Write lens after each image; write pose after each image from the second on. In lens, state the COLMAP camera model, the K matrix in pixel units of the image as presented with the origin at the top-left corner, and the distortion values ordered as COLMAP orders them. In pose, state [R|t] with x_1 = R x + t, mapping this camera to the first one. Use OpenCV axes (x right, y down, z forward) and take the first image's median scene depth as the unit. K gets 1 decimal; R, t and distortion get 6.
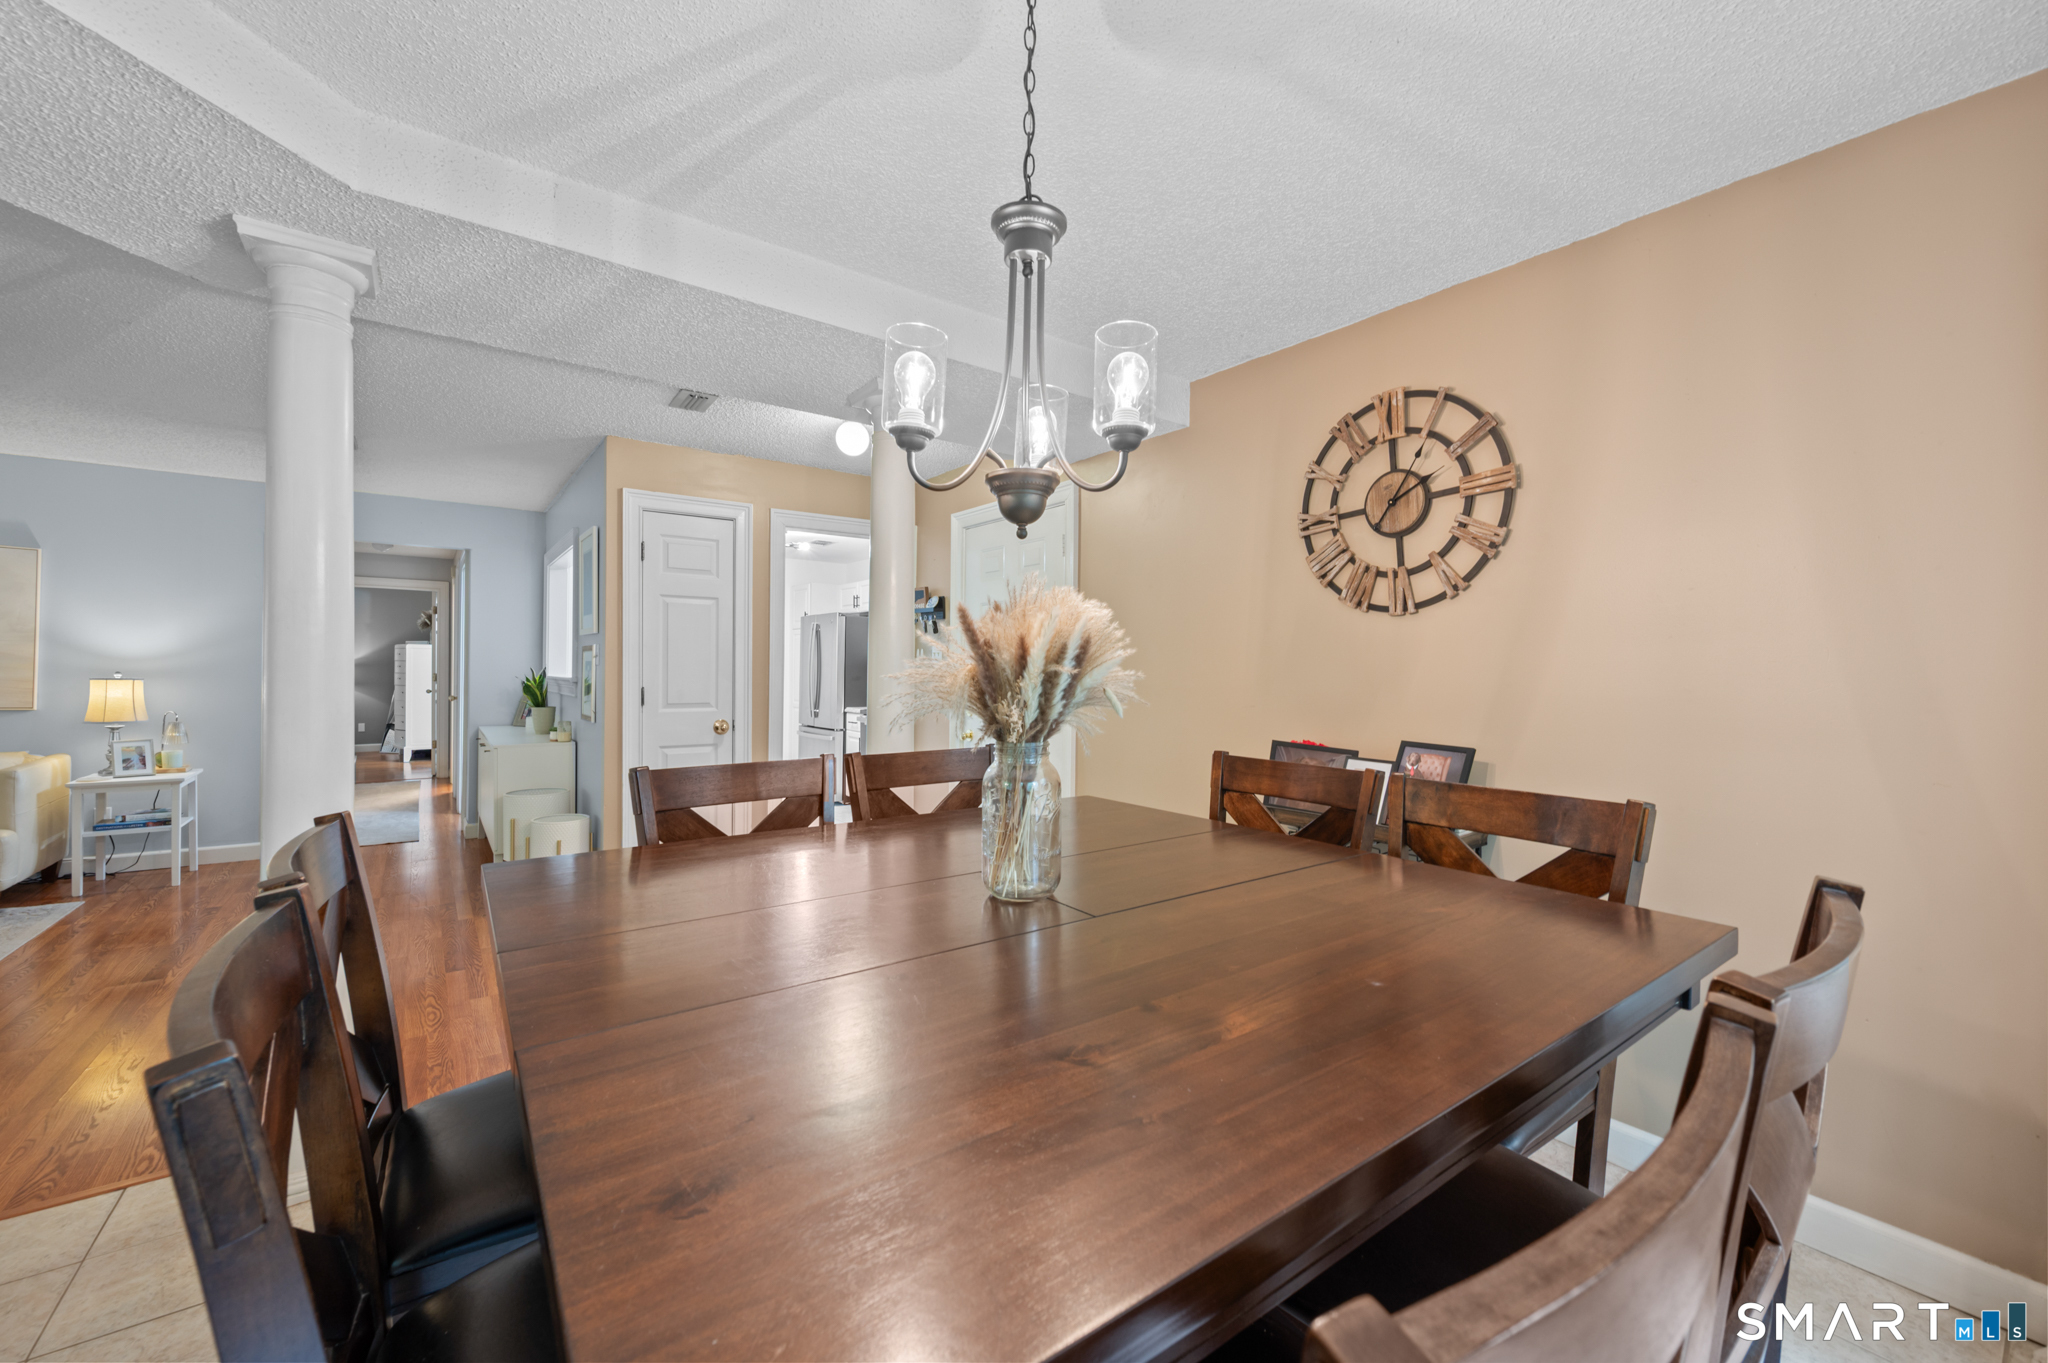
lens RADIAL K [[812.8, 0, 1030.8], [0, 812.8, 671.3], [0, 0, 1]] dist [0.000912, -0.000478]
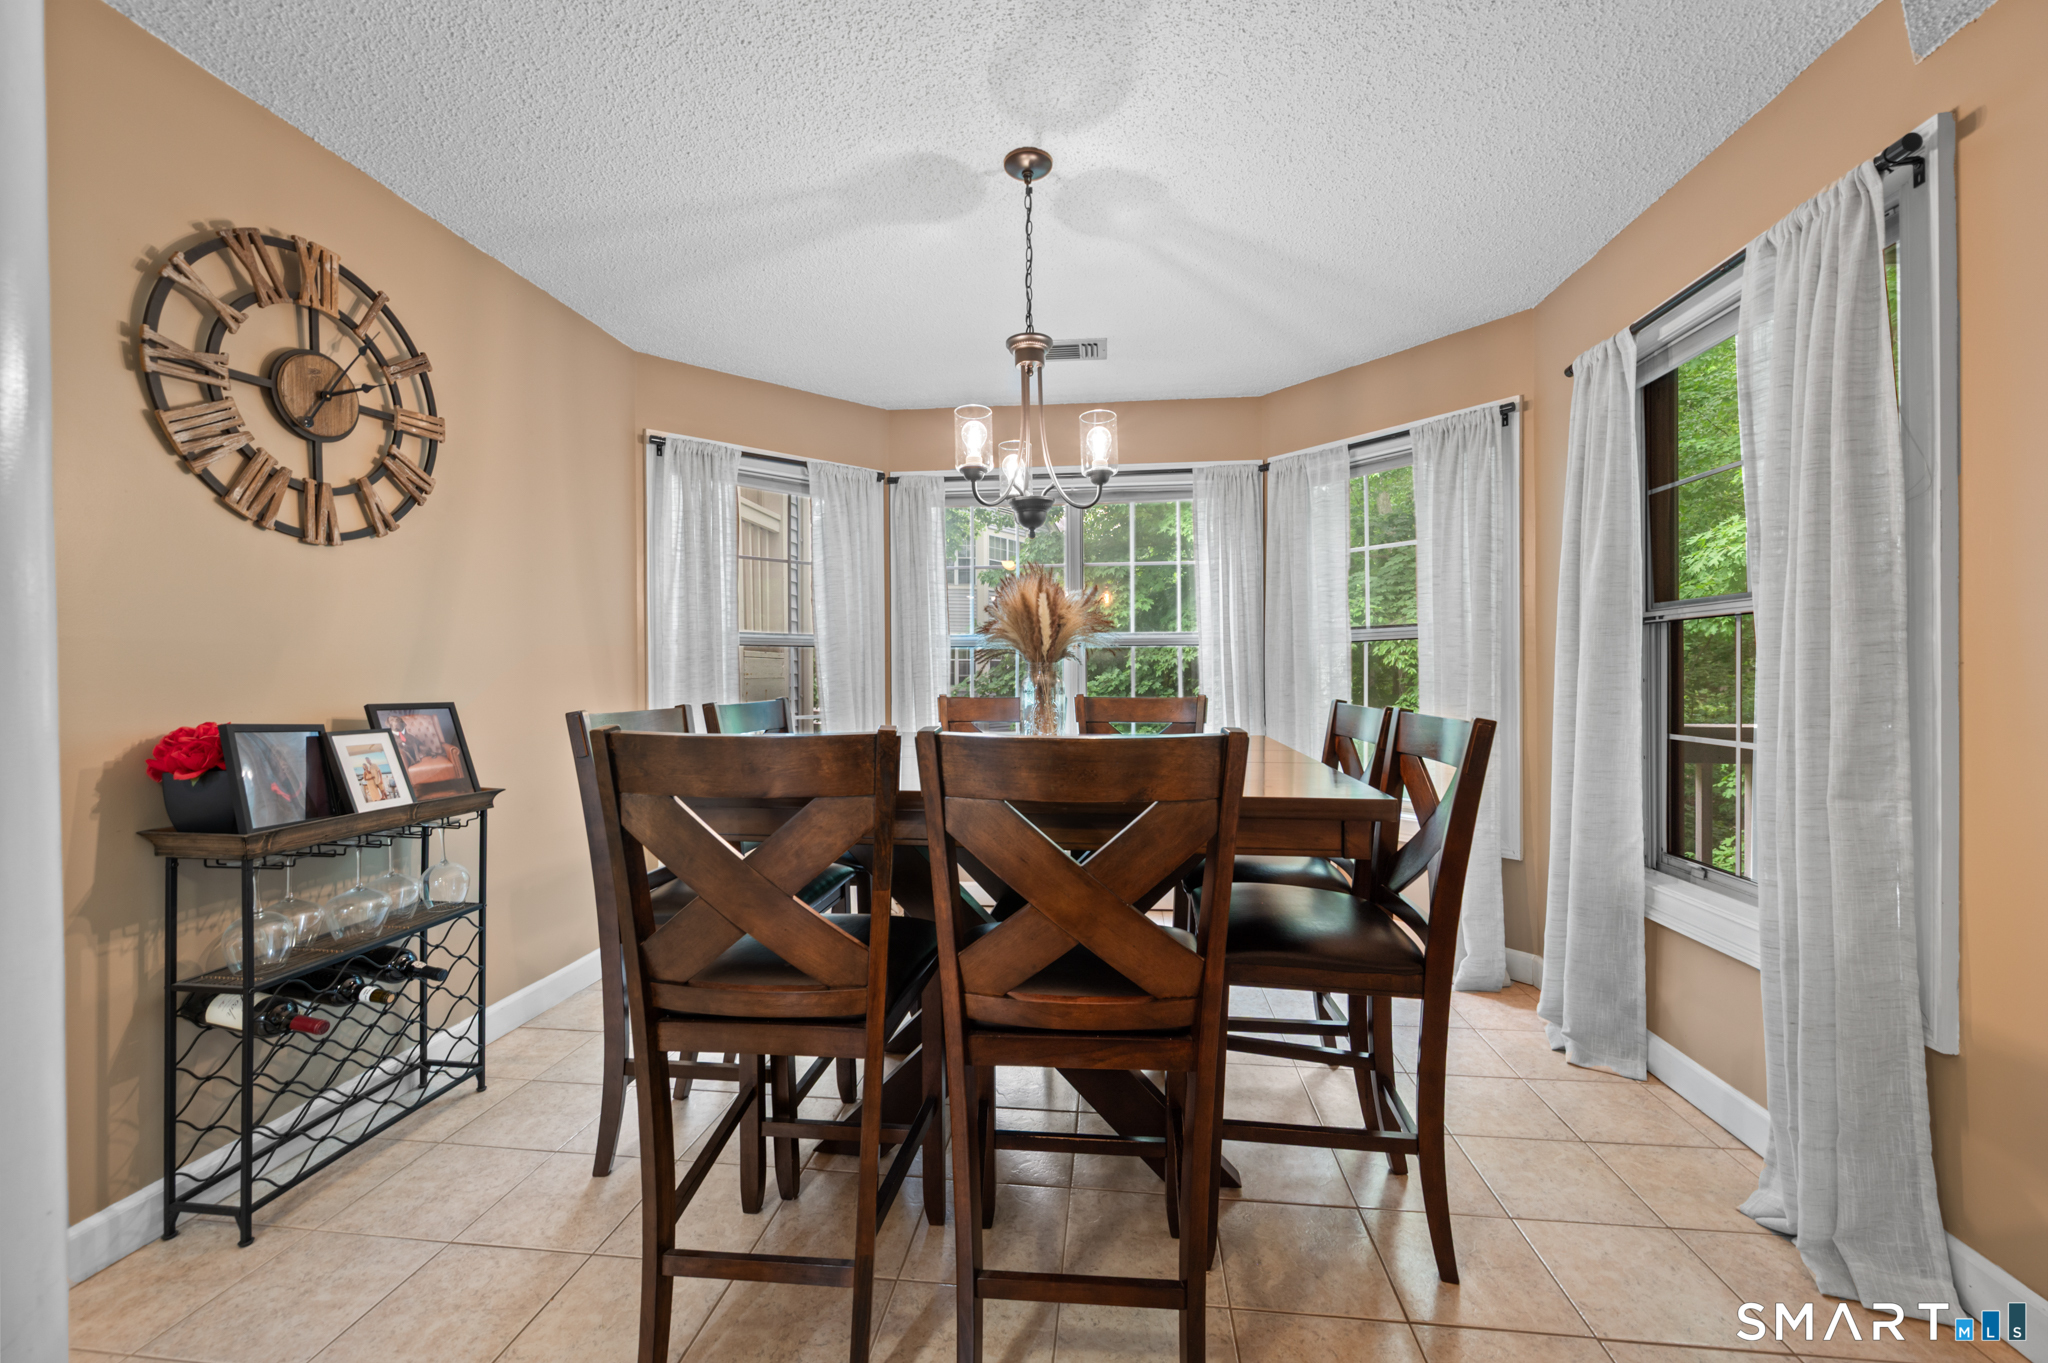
lens RADIAL K [[812.8, 0, 1030.8], [0, 812.8, 671.3], [0, 0, 1]] dist [0.000912, -0.000478]
pose [[-0.723810, -0.002449, 0.689995, -0.551009], [-0.003310, 0.999995, 0.000077, 0.046546], [-0.689992, -0.002228, -0.723814, 1.087178]]
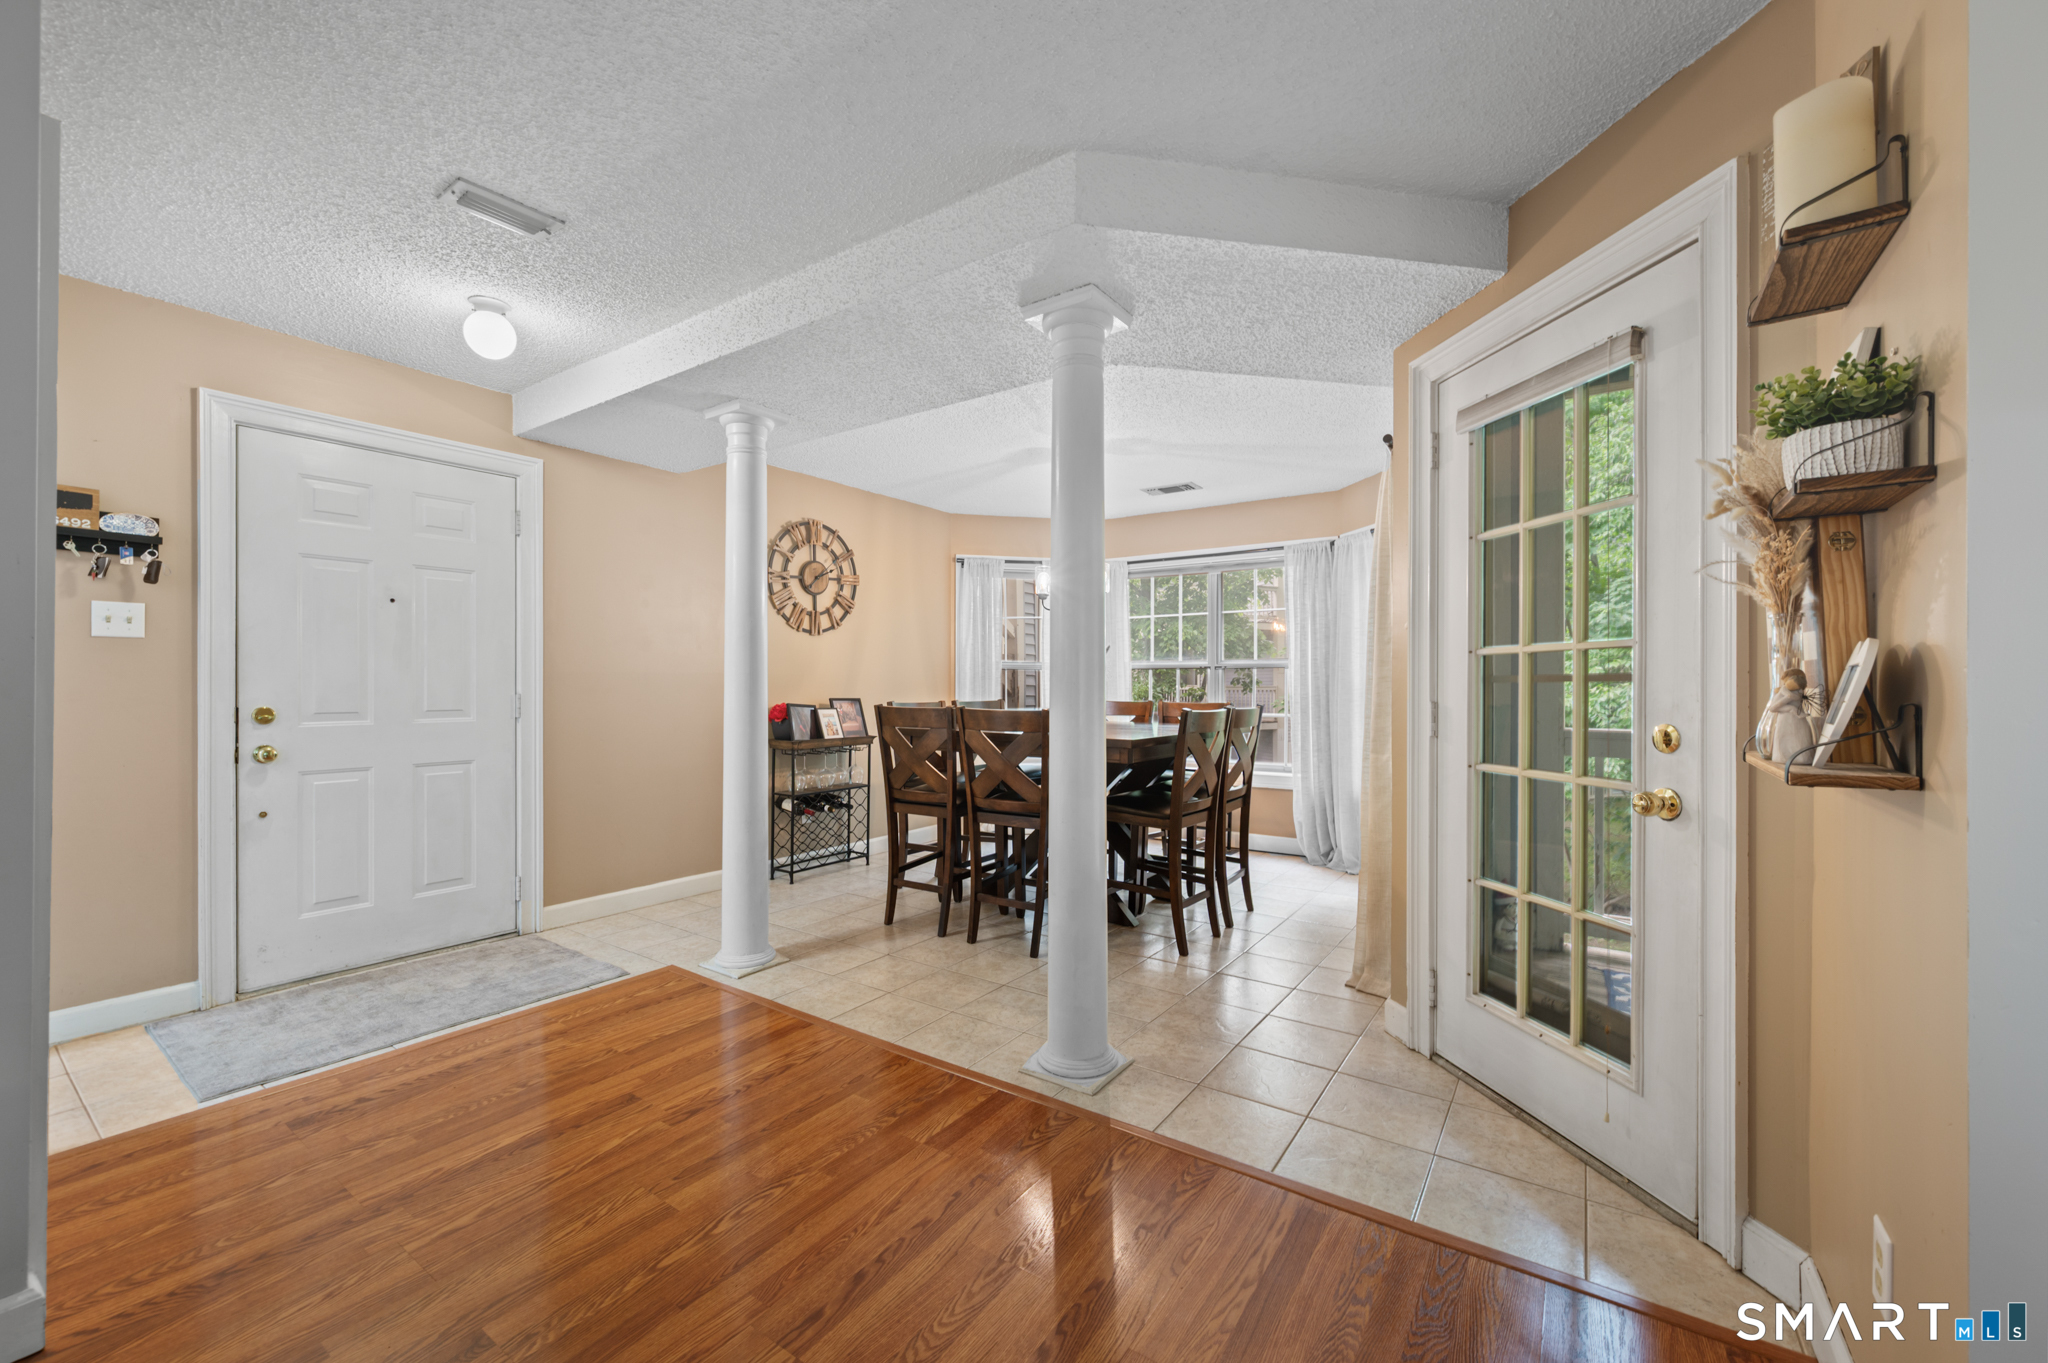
lens RADIAL K [[812.8, 0, 1030.8], [0, 812.8, 671.3], [0, 0, 1]] dist [0.000912, -0.000478]
pose [[-0.315876, 0.004682, 0.948789, -1.556791], [-0.008361, 0.999935, -0.007718, 0.027628], [-0.948764, -0.010371, -0.315816, 1.121334]]
